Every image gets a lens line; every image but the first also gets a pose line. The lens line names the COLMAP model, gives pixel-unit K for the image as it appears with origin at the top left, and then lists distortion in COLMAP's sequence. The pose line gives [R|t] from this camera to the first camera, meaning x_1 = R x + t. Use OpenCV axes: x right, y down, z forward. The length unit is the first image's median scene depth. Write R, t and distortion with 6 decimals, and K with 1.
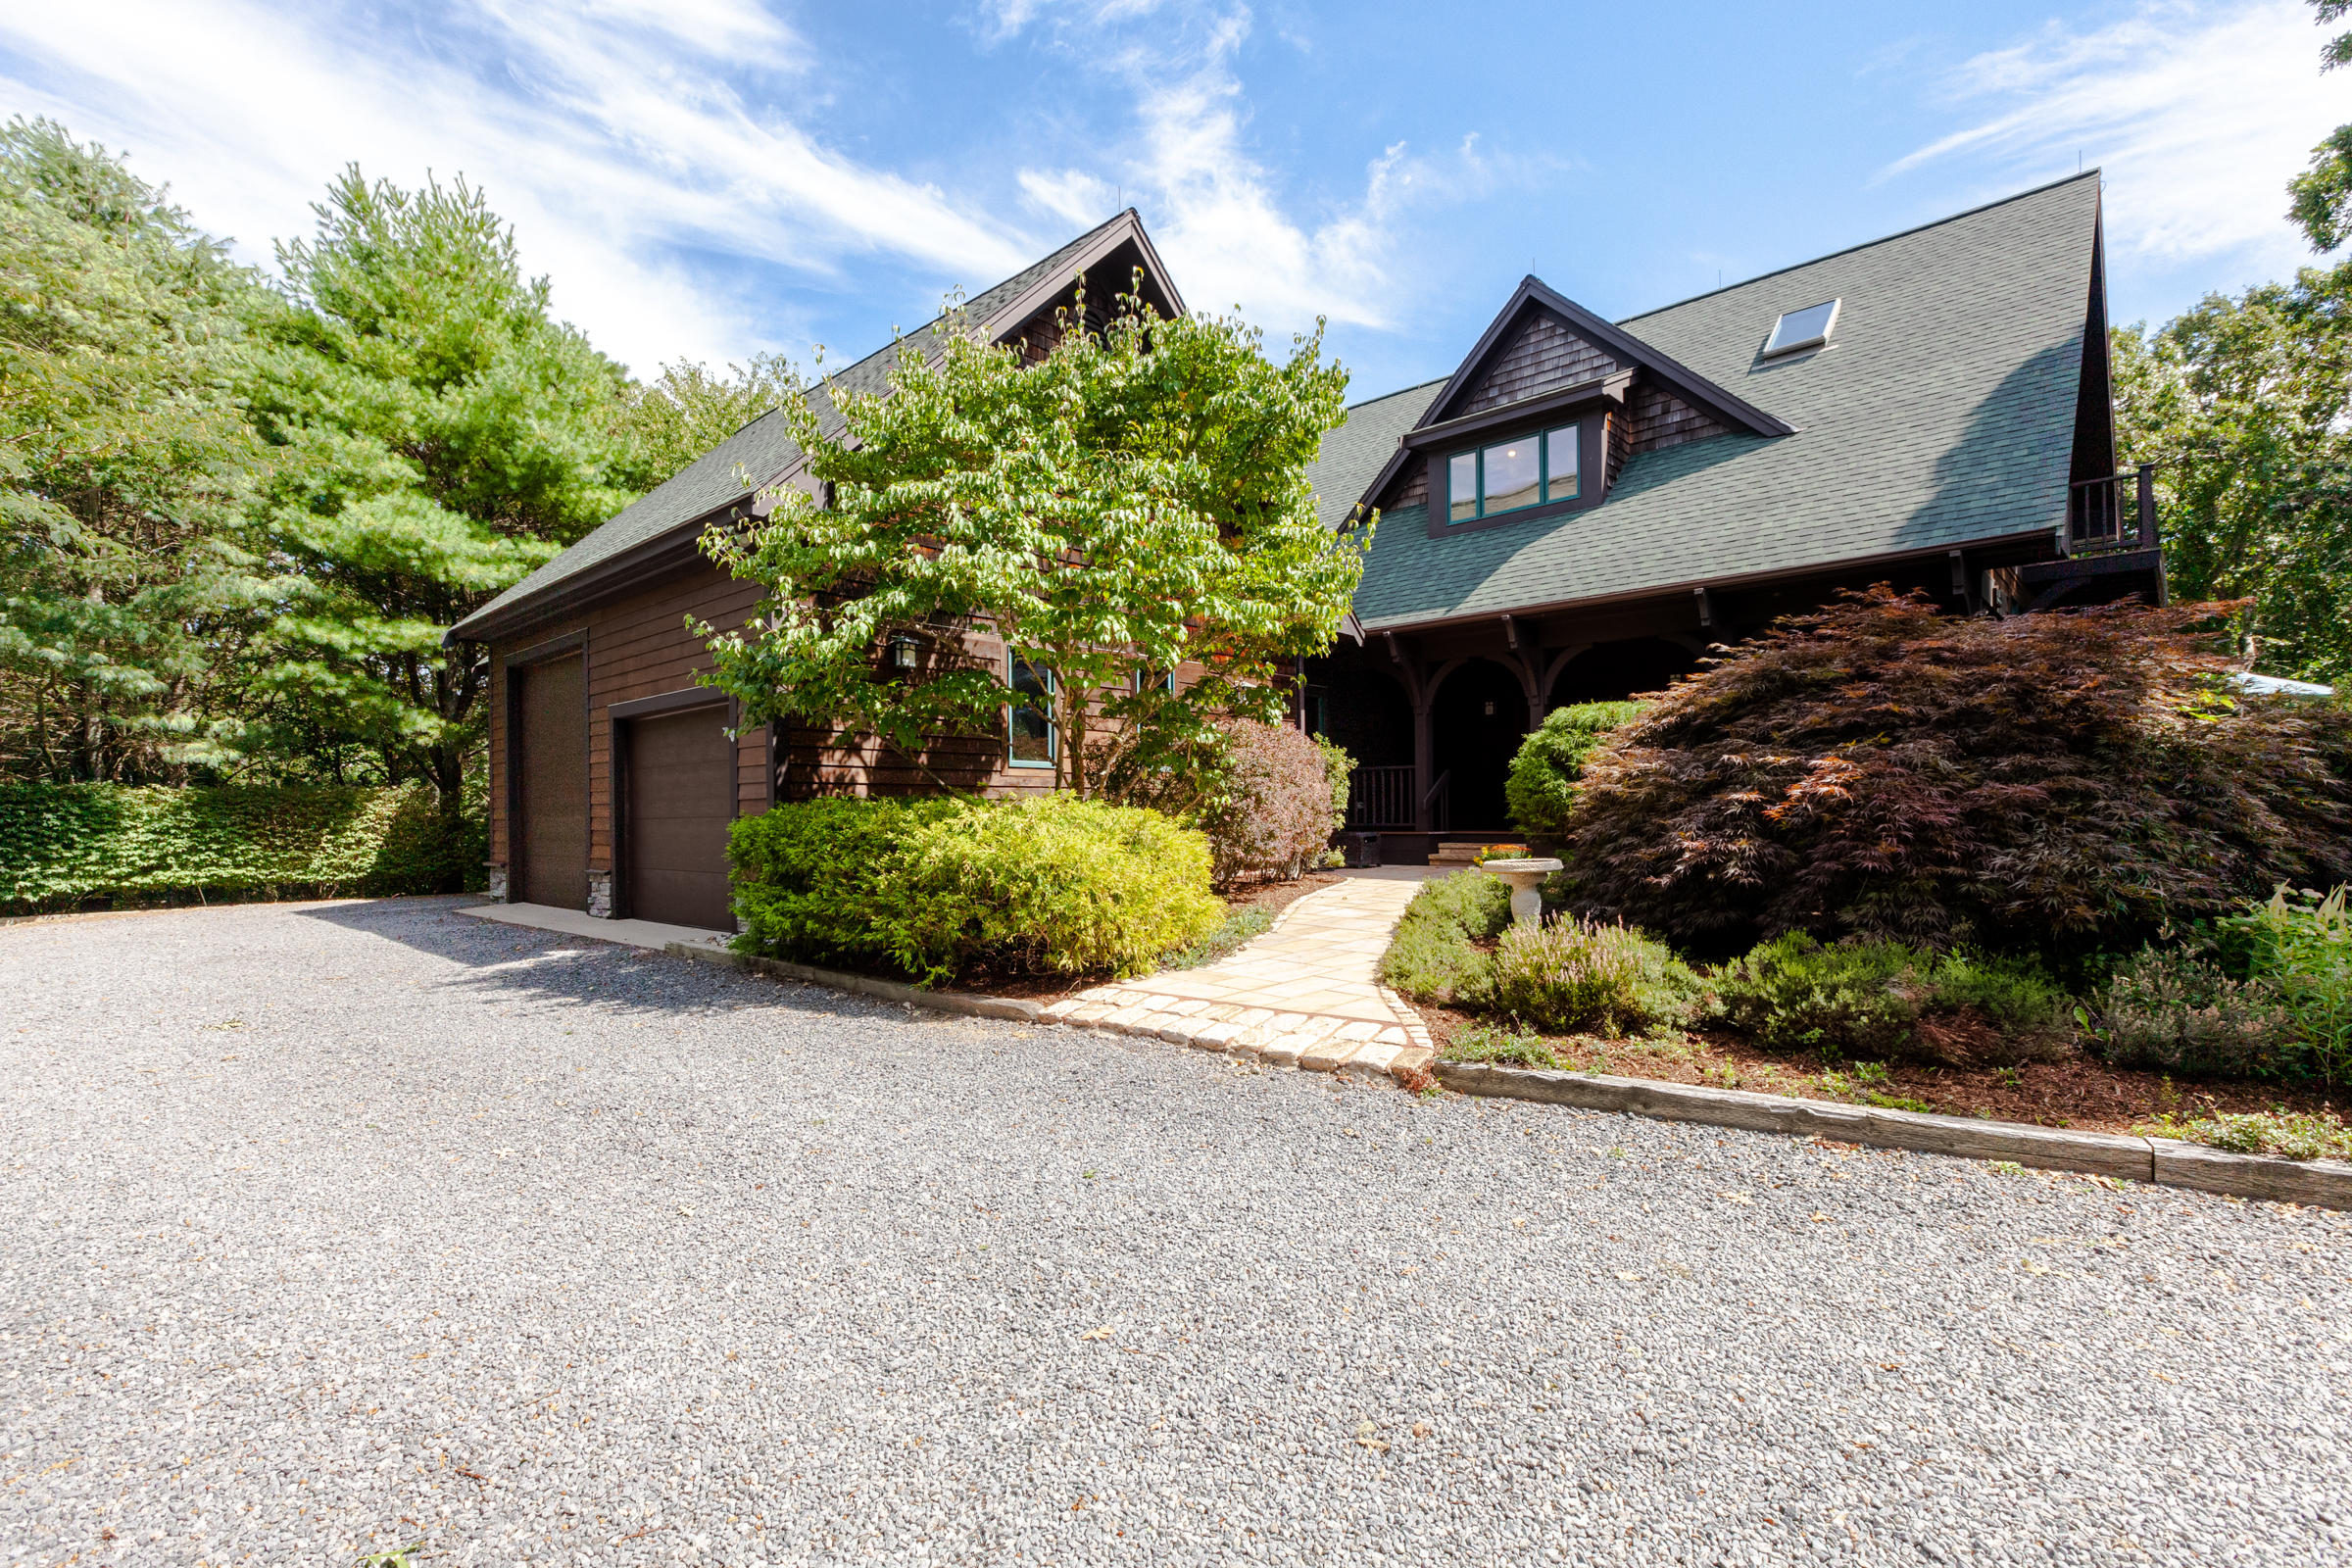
lens RADIAL K [[1089.8, 0, 1176.0], [0, 1089.8, 784.0], [0, 0, 1]] dist [-0.000458, -0.000035]
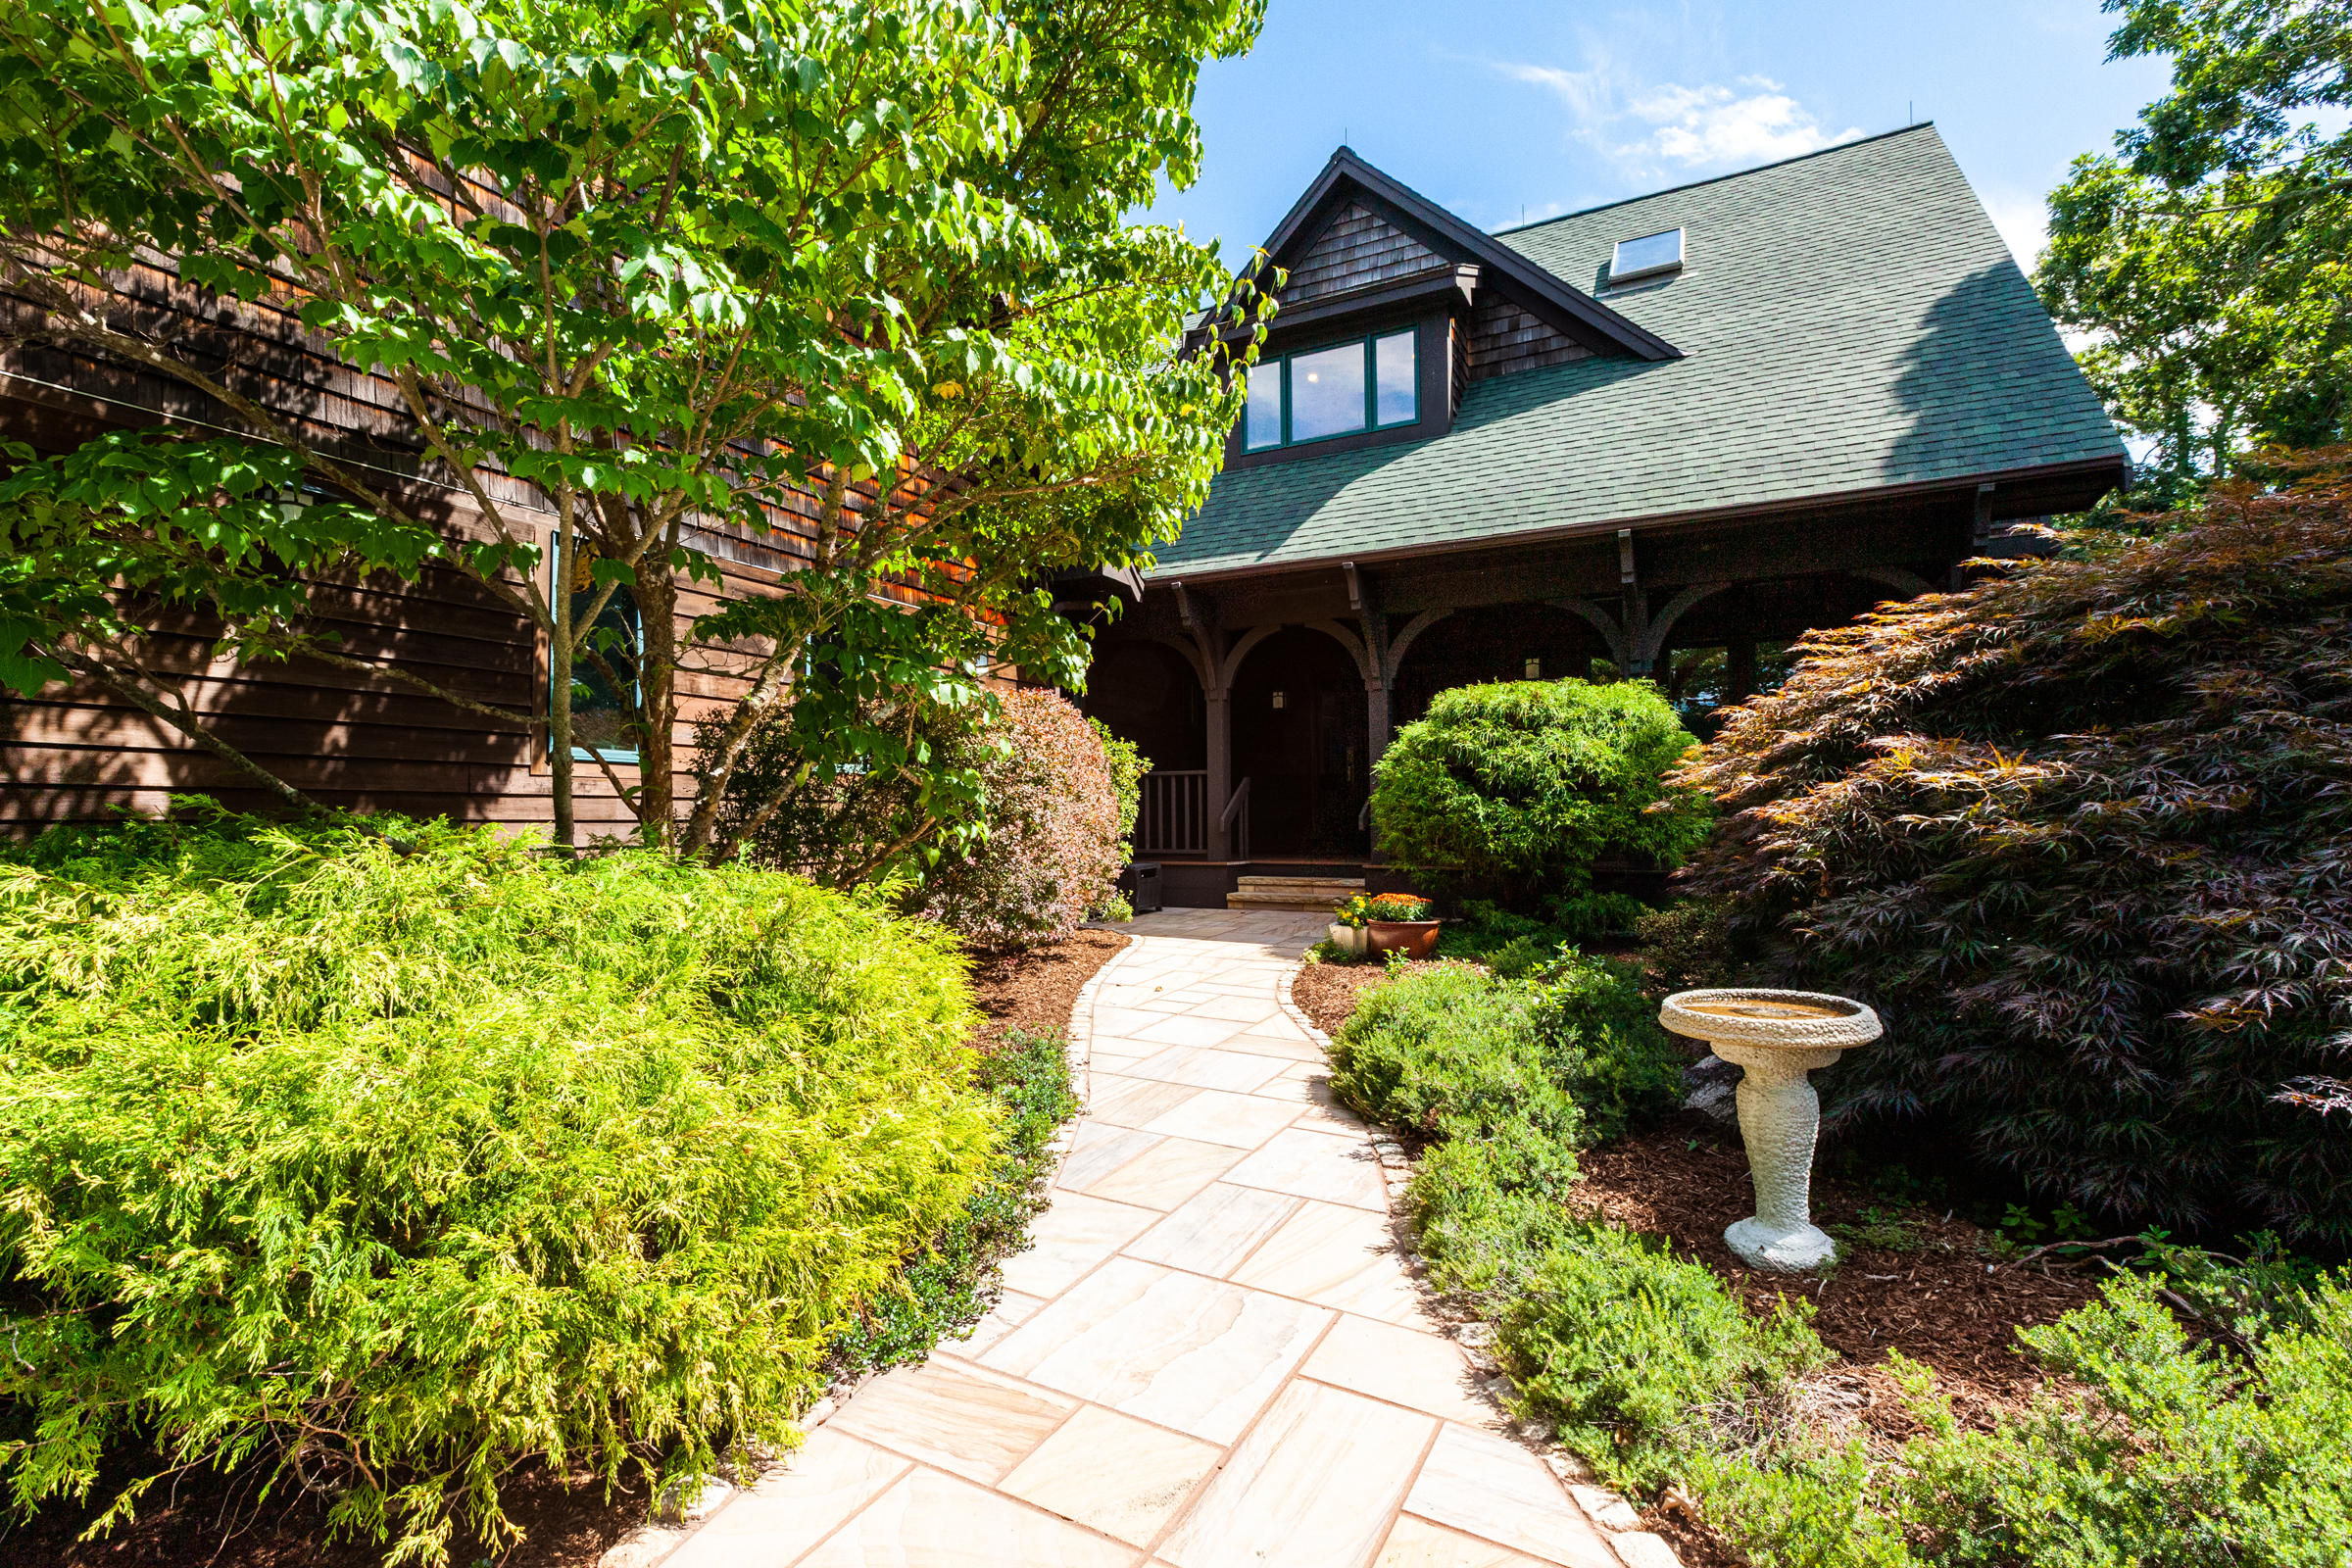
lens RADIAL K [[1054.9, 0, 1120.4], [0, 1054.9, 777.6], [0, 0, 1]] dist [0.000874, 0.000146]
pose [[0.971431, 0.015751, 0.236800, -0.004421], [-0.013082, 0.999832, -0.012837, -0.002978], [-0.236962, 0.009372, 0.971474, 0.406839]]
